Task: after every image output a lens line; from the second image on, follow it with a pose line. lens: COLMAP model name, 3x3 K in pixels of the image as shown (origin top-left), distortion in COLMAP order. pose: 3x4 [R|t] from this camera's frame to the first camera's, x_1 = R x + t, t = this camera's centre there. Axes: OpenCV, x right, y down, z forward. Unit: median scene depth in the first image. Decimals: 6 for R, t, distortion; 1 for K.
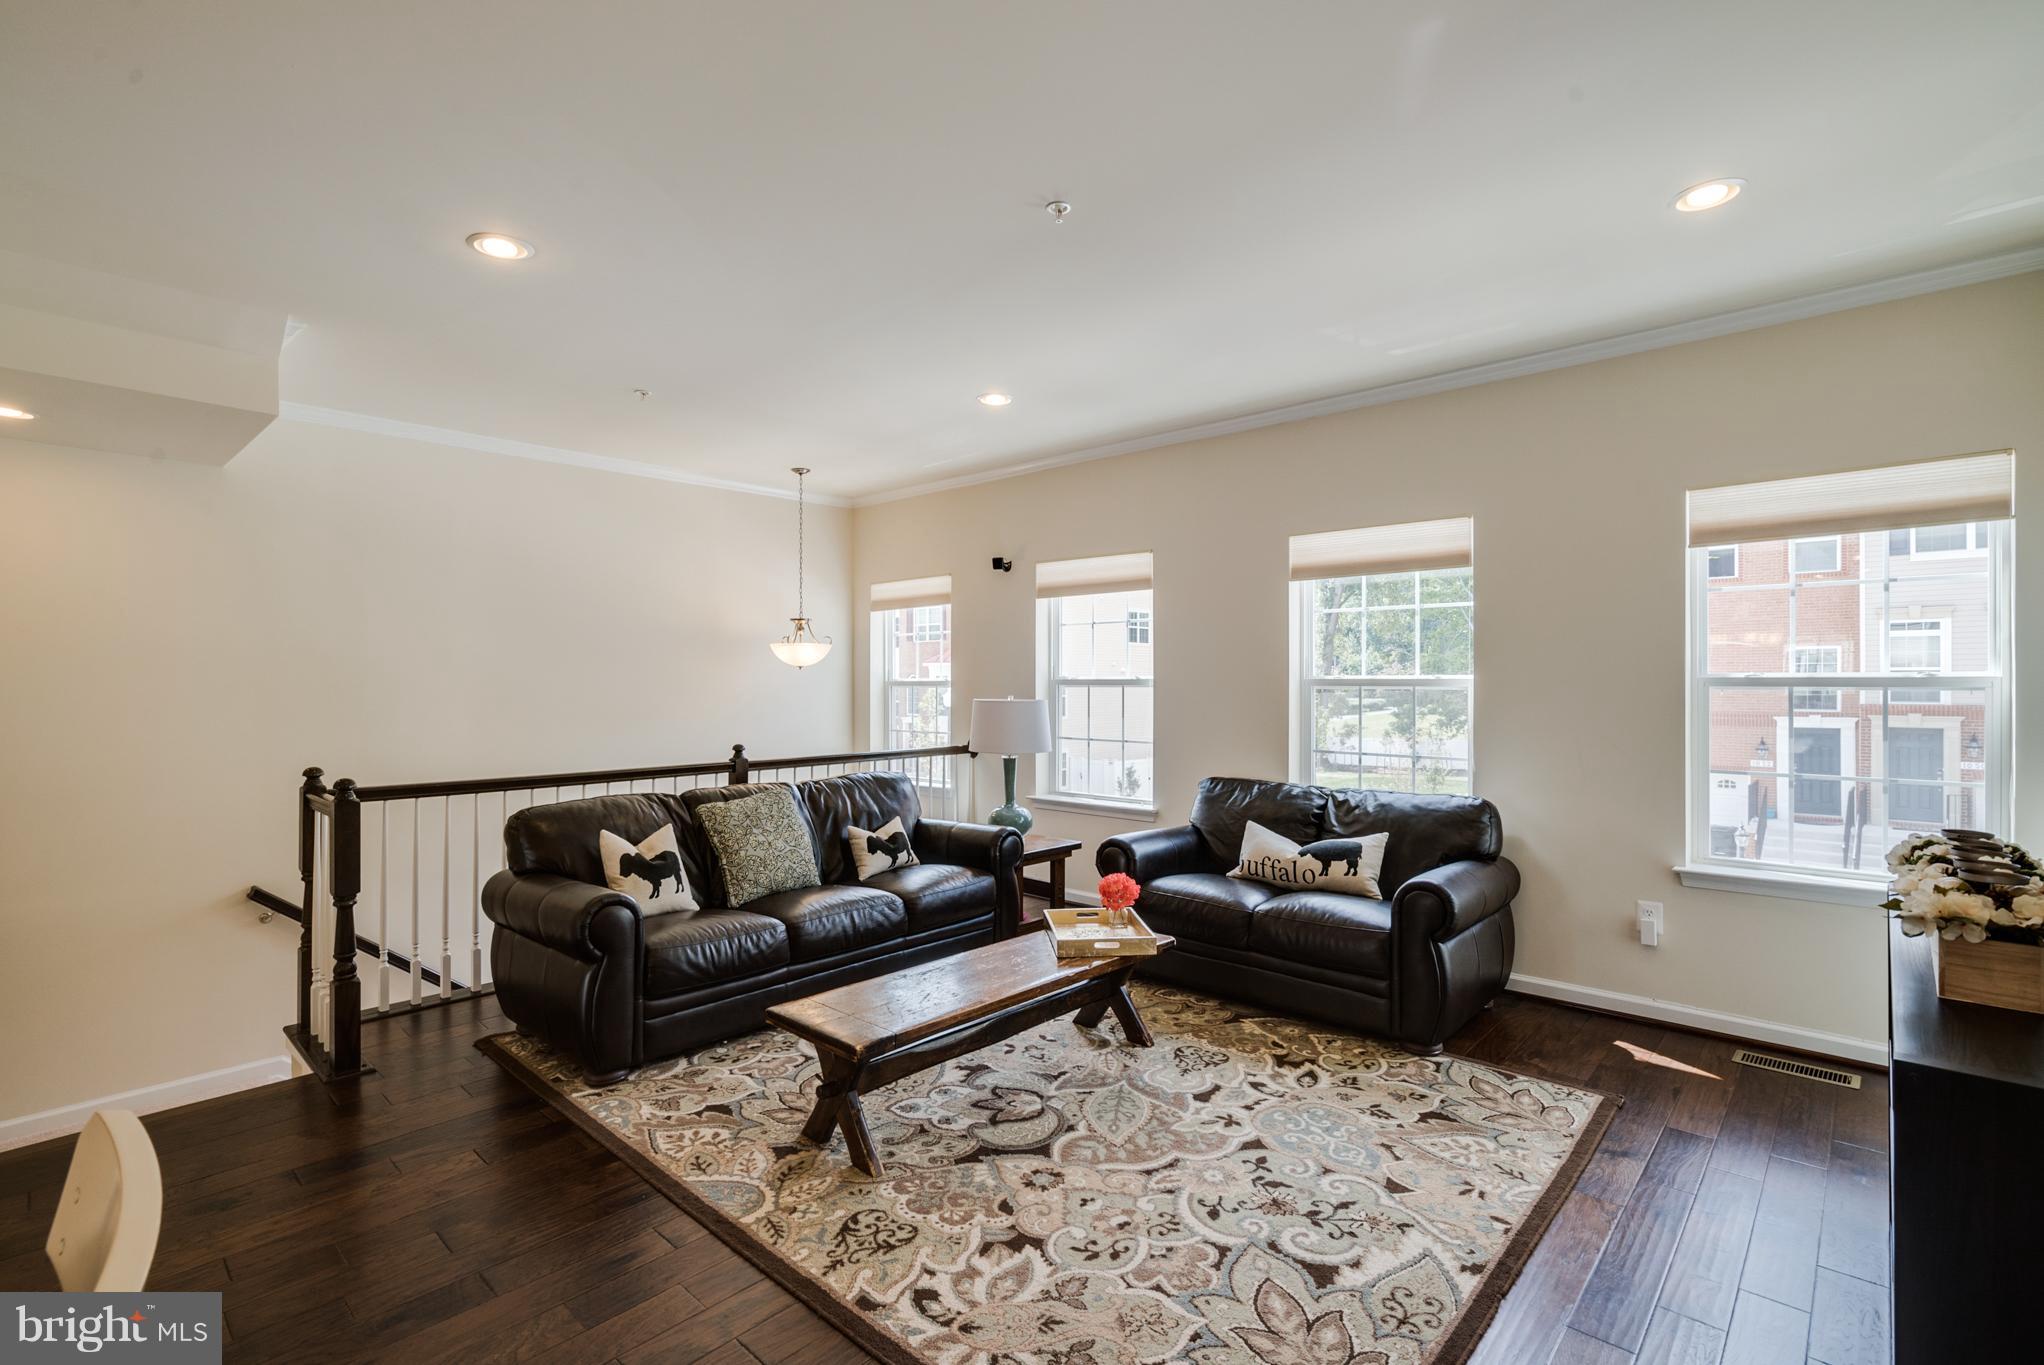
lens RADIAL K [[937.2, 0, 1017.6], [0, 937.2, 686.9], [0, 0, 1]] dist [-0.003276, 0.002922]
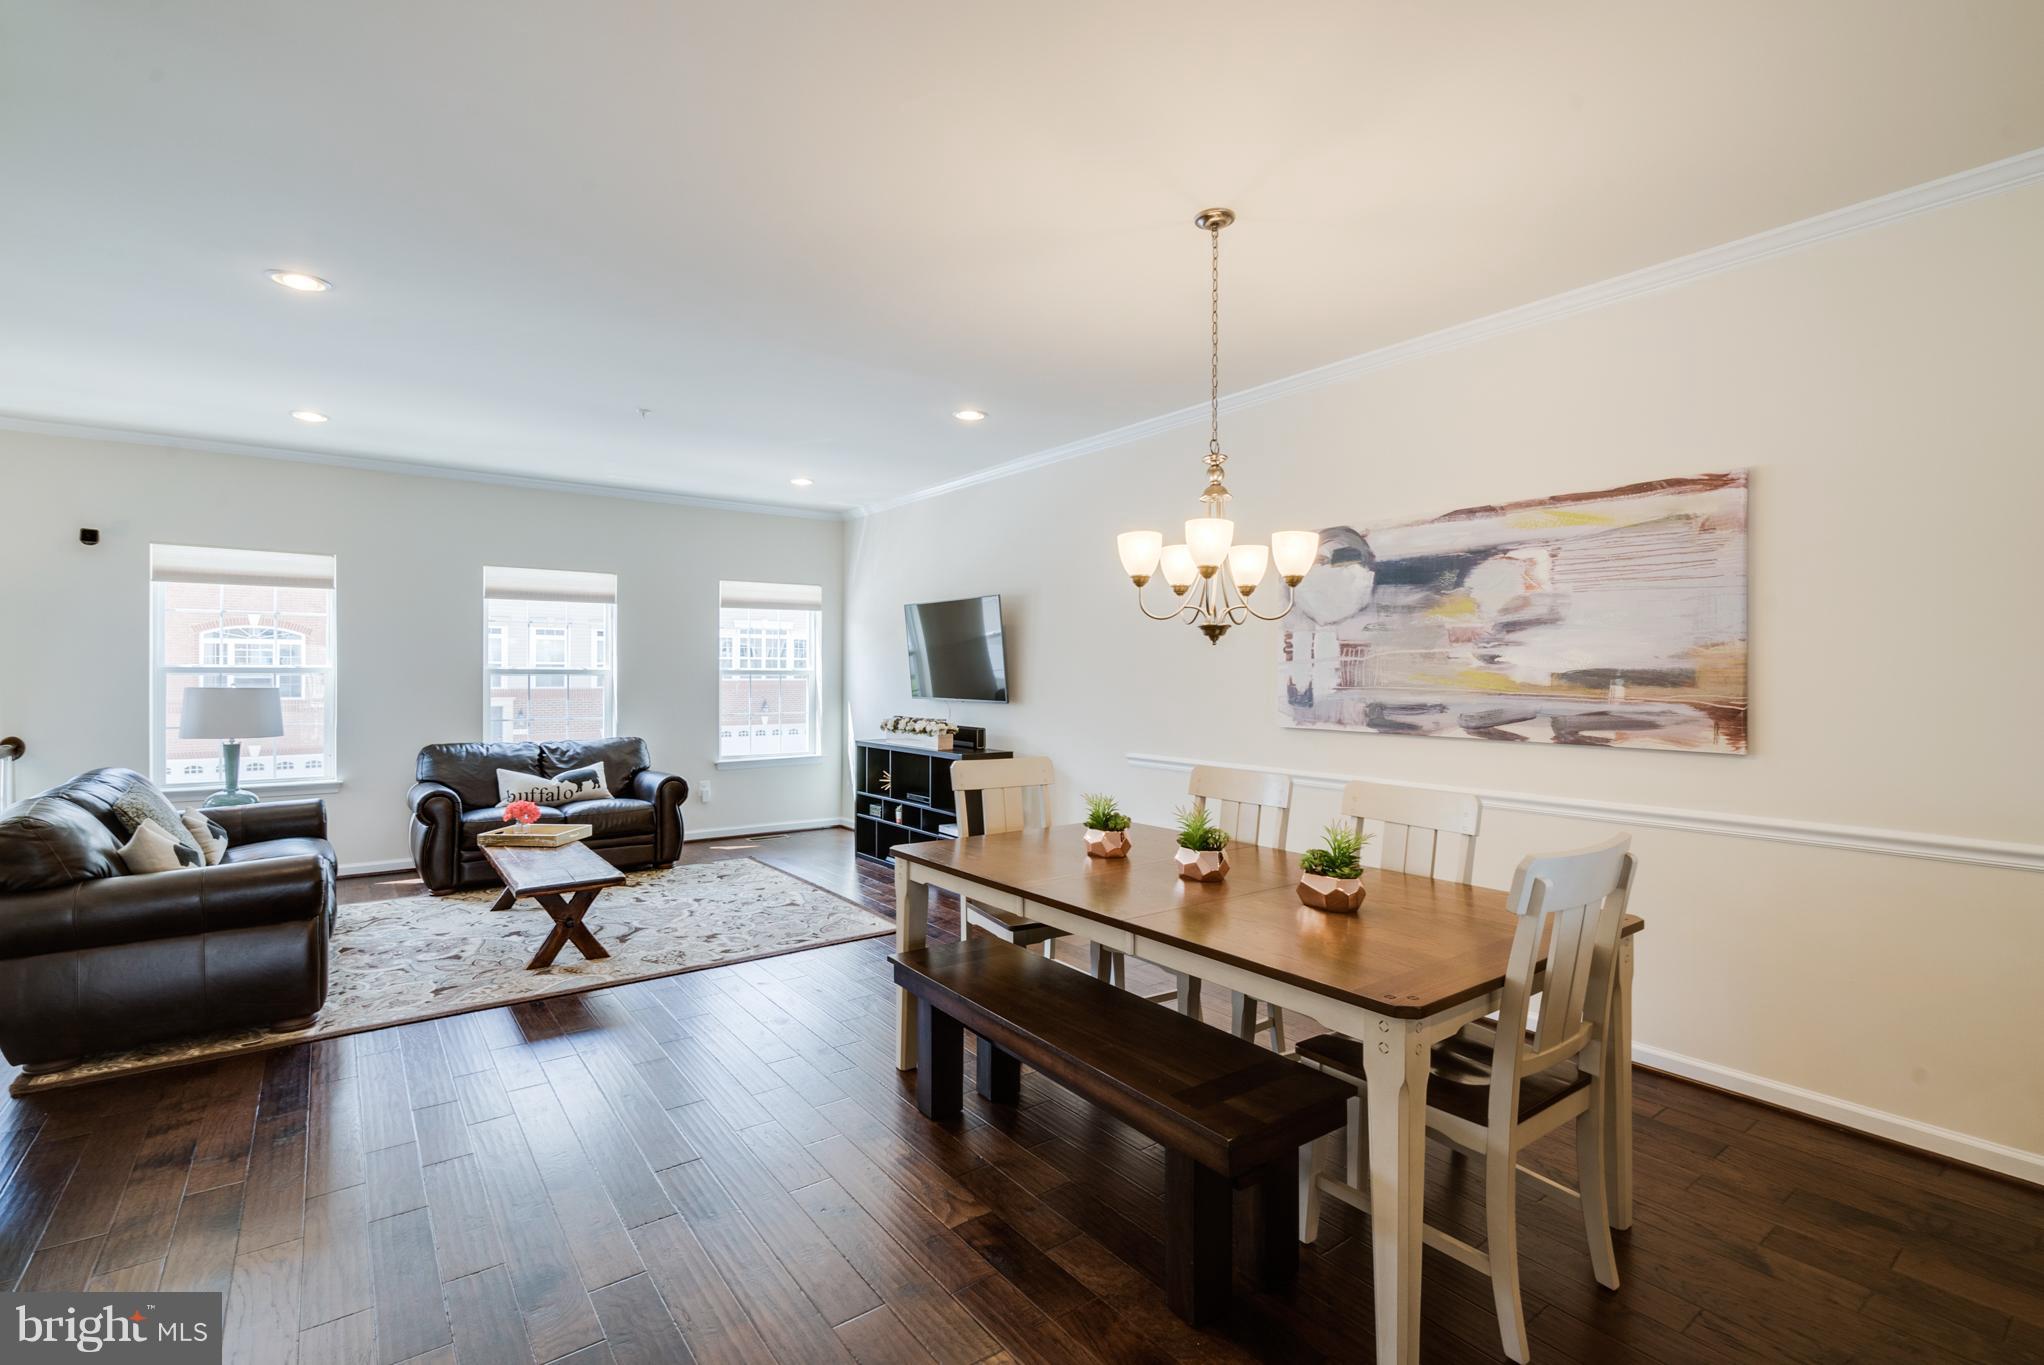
lens RADIAL K [[937.2, 0, 1029.9], [0, 937.2, 673.4], [0, 0, 1]] dist [-0.003276, 0.002922]
pose [[0.179811, 0.000828, 0.983701, -1.325205], [0.003147, 0.999994, -0.001417, 0.004049], [-0.983696, 0.003351, 0.179808, -0.058673]]
